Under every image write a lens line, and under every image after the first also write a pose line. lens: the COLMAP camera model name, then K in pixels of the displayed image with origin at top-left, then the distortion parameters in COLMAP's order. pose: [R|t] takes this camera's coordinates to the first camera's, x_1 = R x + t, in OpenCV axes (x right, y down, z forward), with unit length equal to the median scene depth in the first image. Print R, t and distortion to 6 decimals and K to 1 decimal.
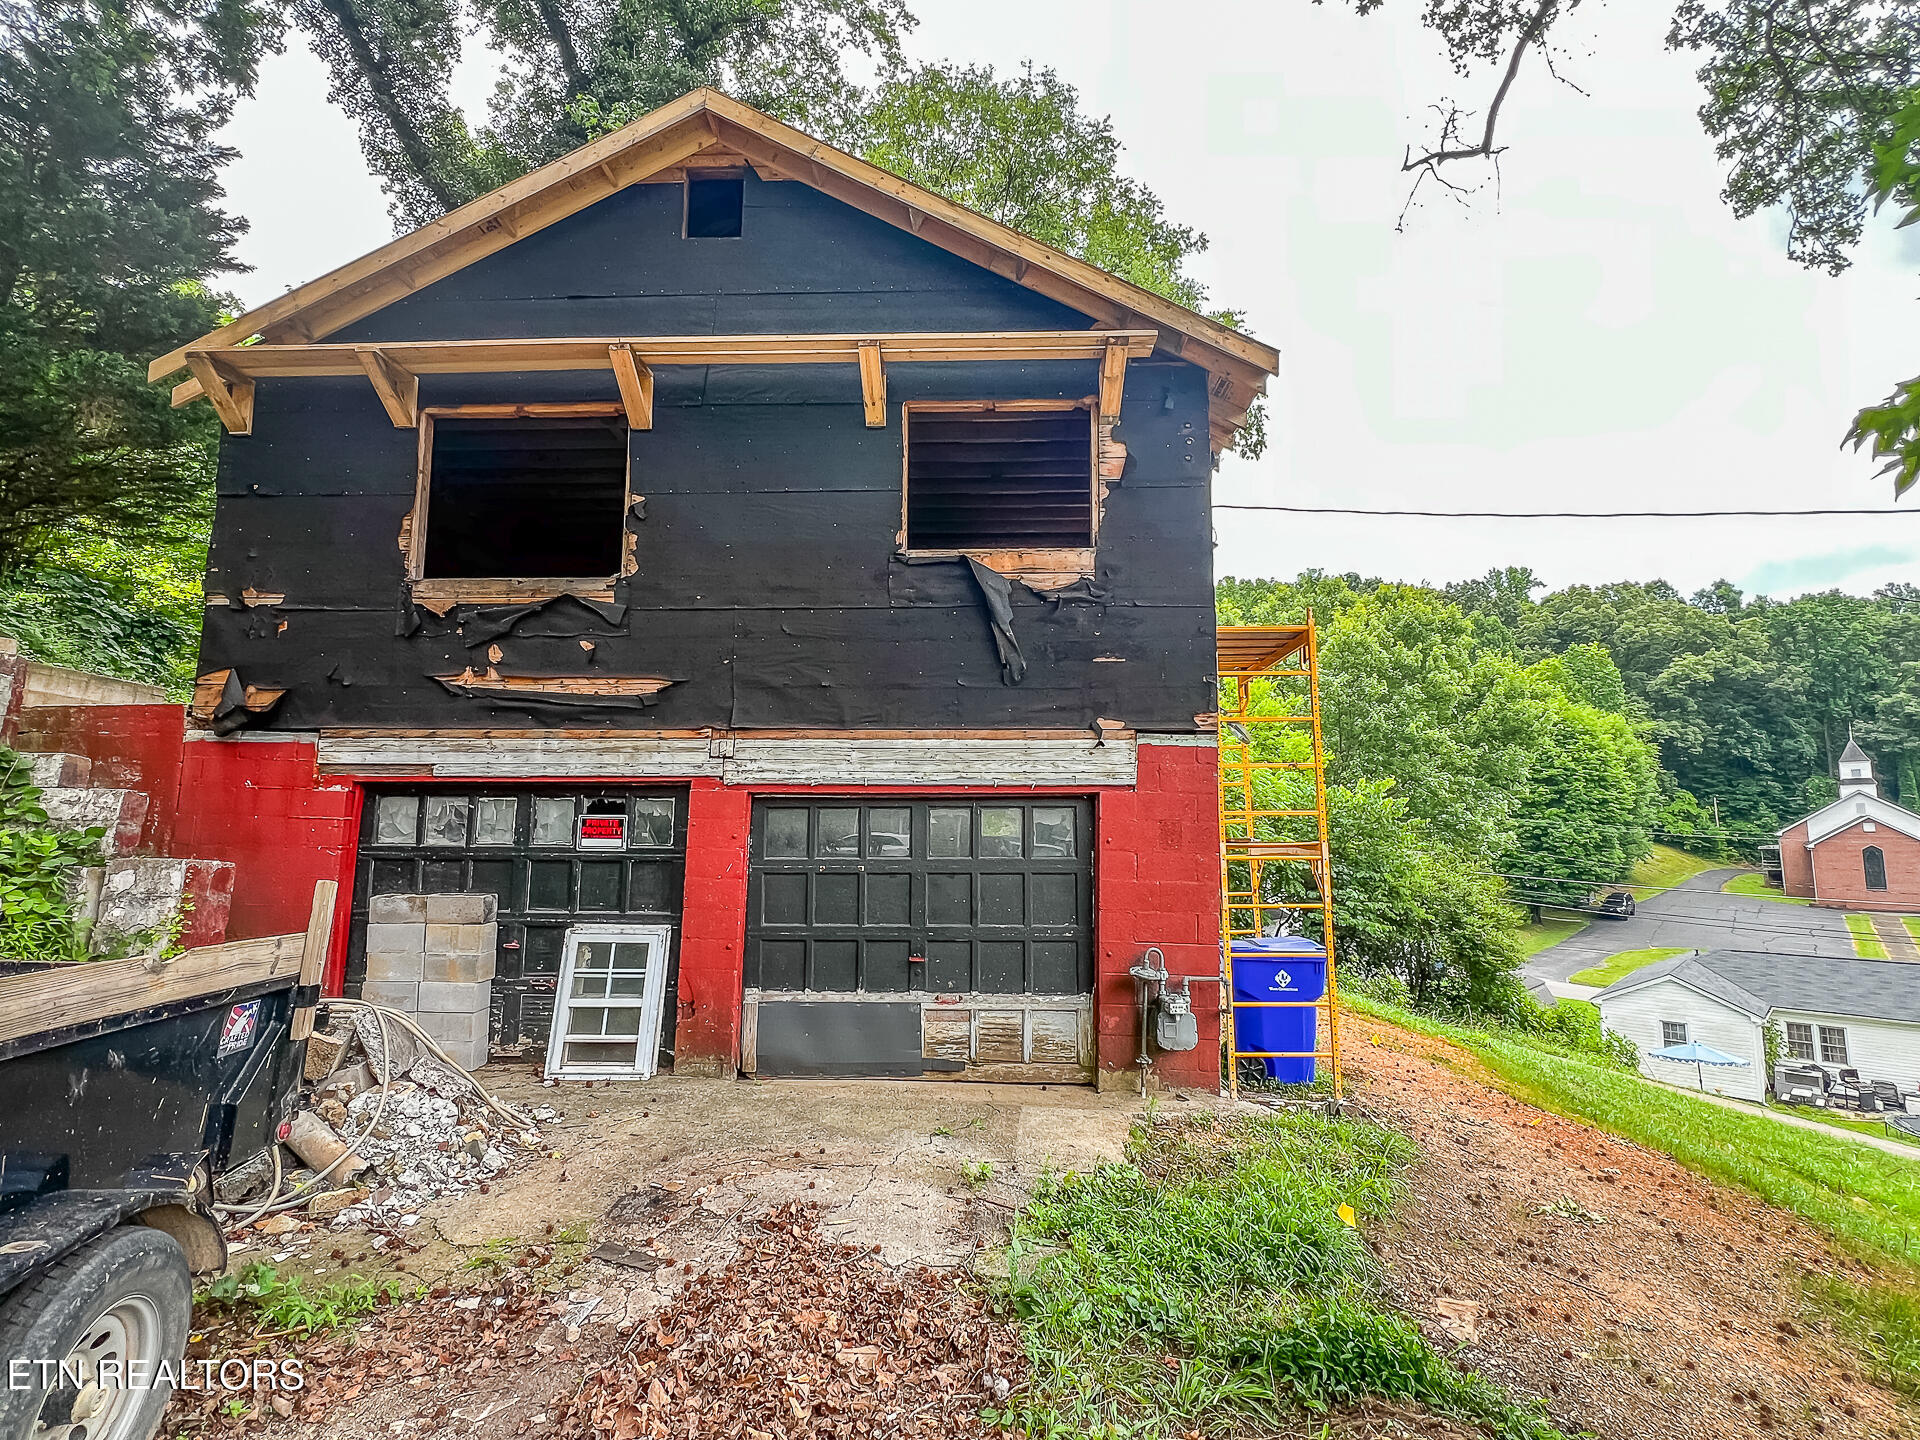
lens RADIAL K [[913.1, 0, 957.1], [0, 913.1, 725.4], [0, 0, 1]] dist [0.002213, 0.000061]
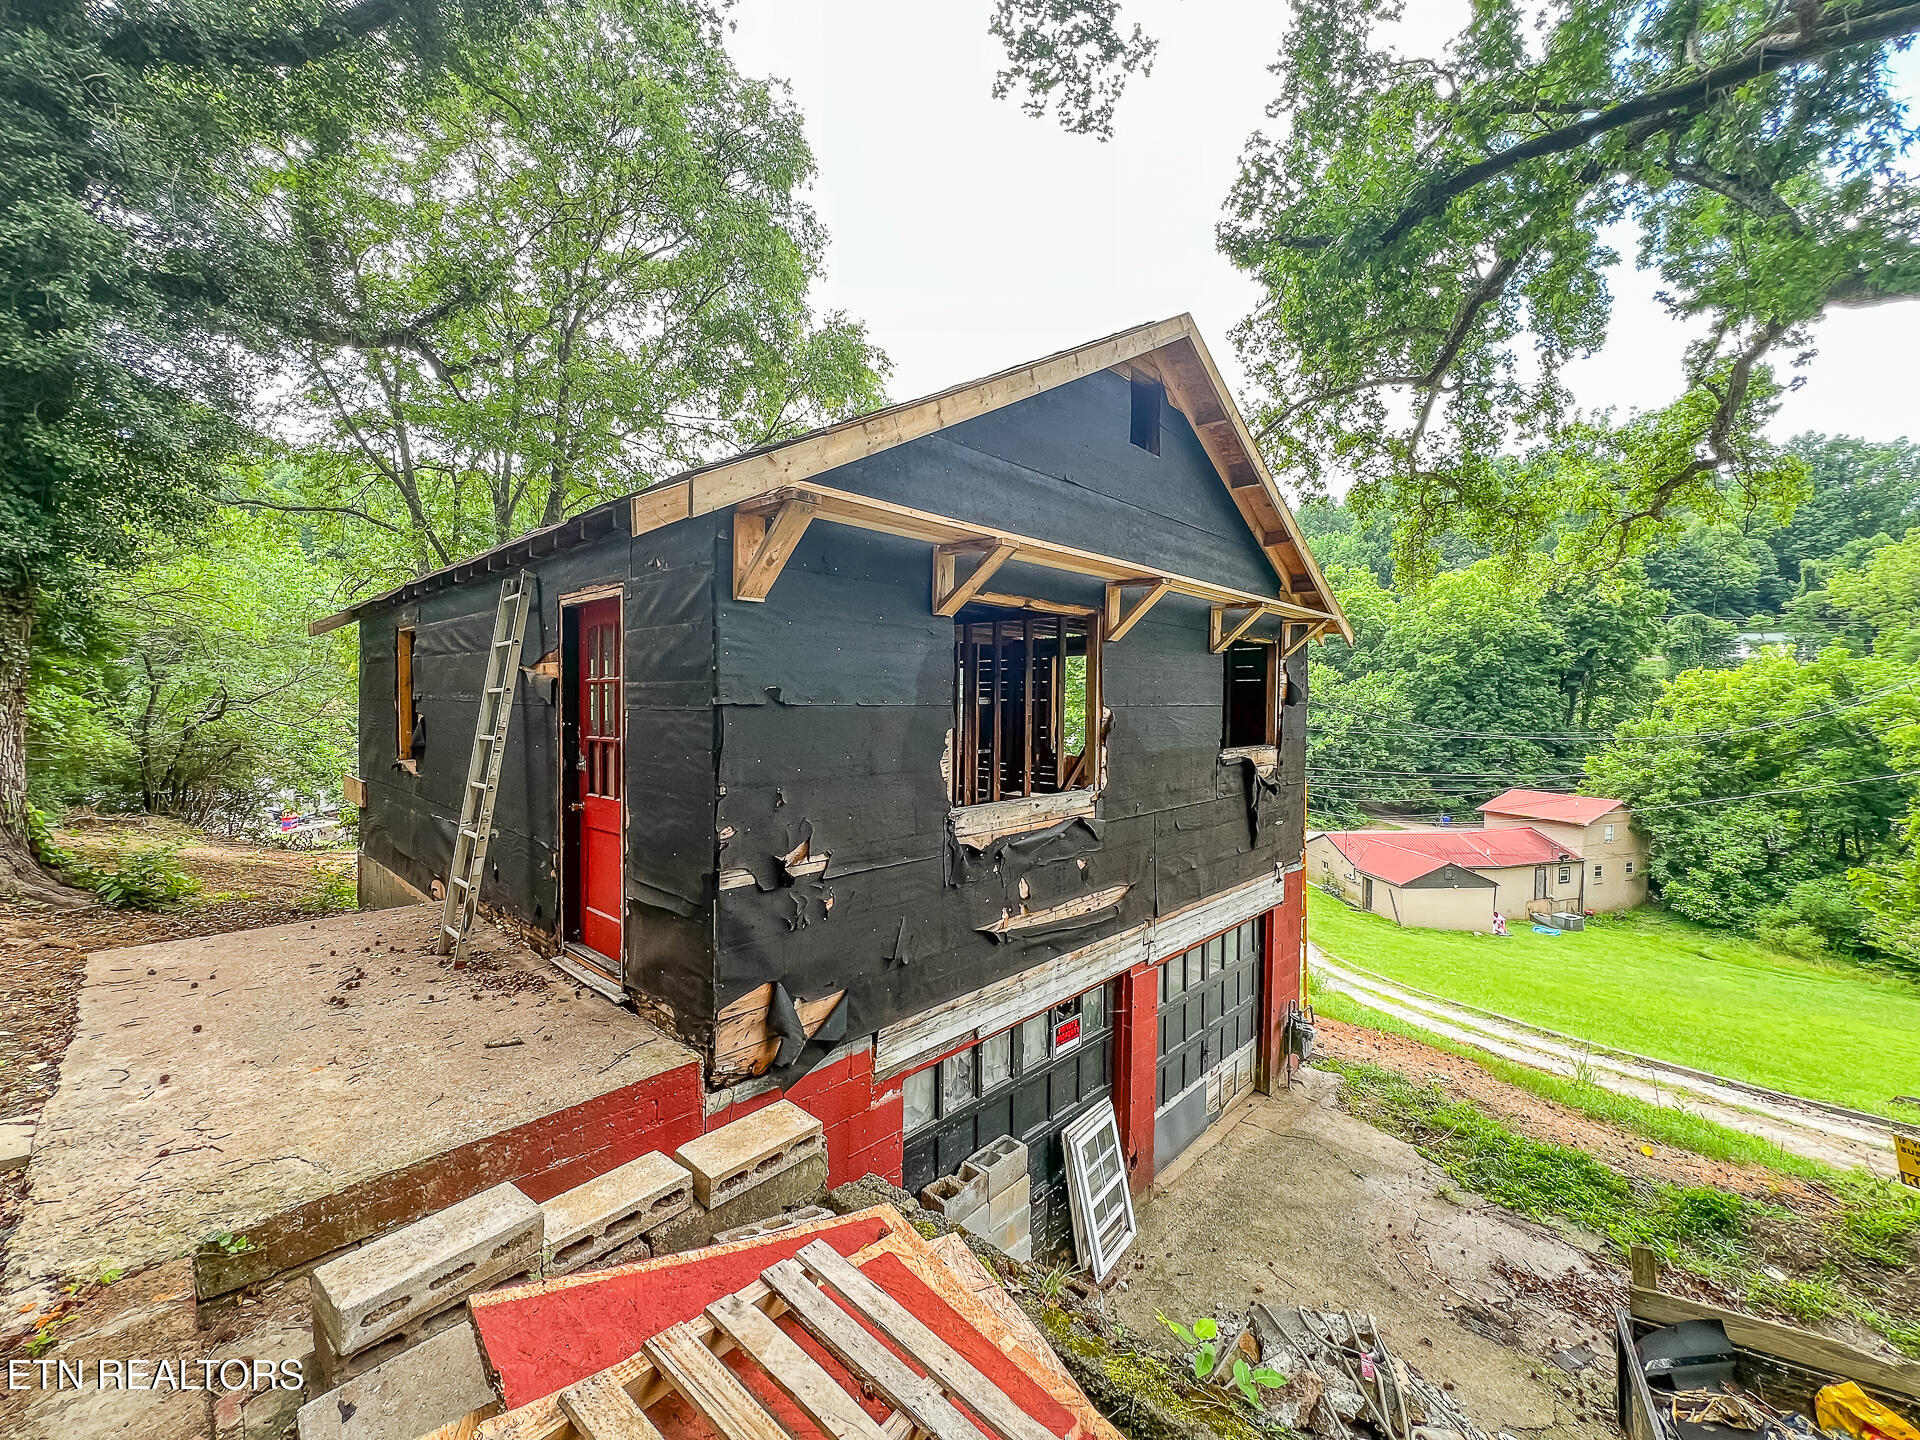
lens RADIAL K [[767.8, 0, 958.2], [0, 767.8, 716.3], [0, 0, 1]] dist [-0.001554, 0.000022]
pose [[0.652781, -0.014153, 0.757414, -1.126442], [-0.102447, 0.988991, 0.106775, -0.322855], [-0.750587, -0.147296, 0.644145, 0.584958]]
